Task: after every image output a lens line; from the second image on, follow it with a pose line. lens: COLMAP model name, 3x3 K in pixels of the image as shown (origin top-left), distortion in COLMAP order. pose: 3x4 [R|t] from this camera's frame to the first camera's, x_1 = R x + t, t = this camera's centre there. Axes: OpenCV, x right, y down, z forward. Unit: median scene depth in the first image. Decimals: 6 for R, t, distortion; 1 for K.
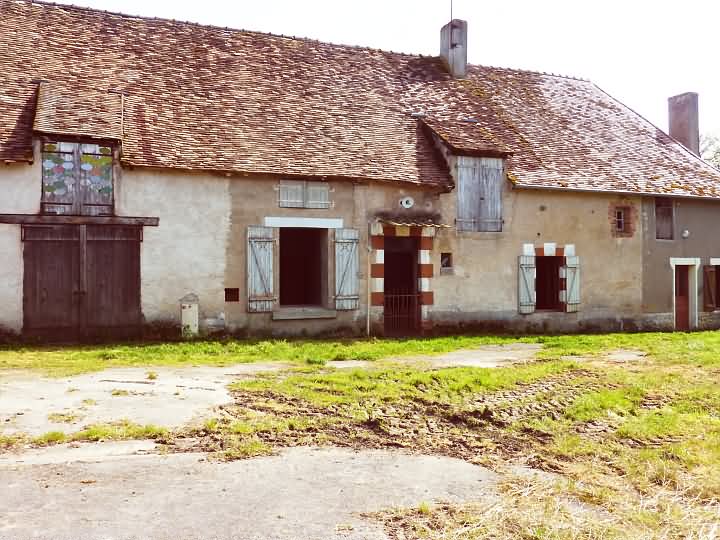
lens RADIAL K [[627.7, 0, 360.0], [0, 627.7, 270.0], [0, 0, 1]] dist [-0.036425, -0.002030]
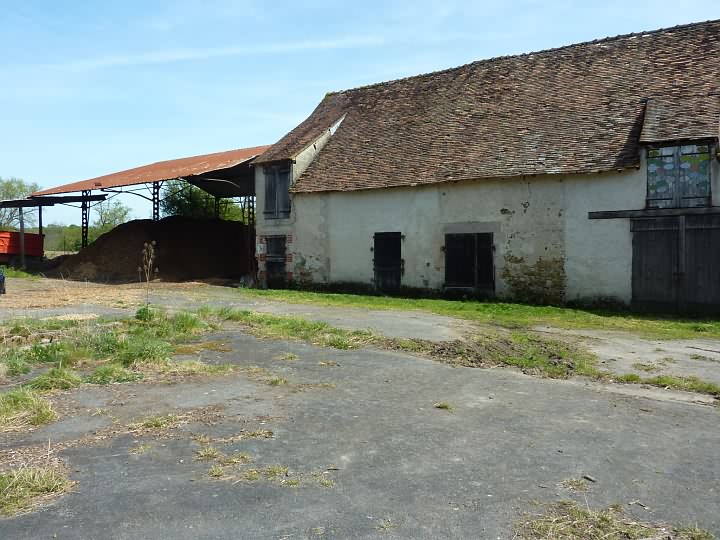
lens RADIAL K [[627.7, 0, 360.0], [0, 627.7, 270.0], [0, 0, 1]] dist [-0.036425, -0.002030]
pose [[0.545099, 0.013950, -0.838256, 0.210304], [-0.000455, 0.999866, 0.016343, 0.011082], [0.838371, -0.008527, 0.545033, -0.147906]]
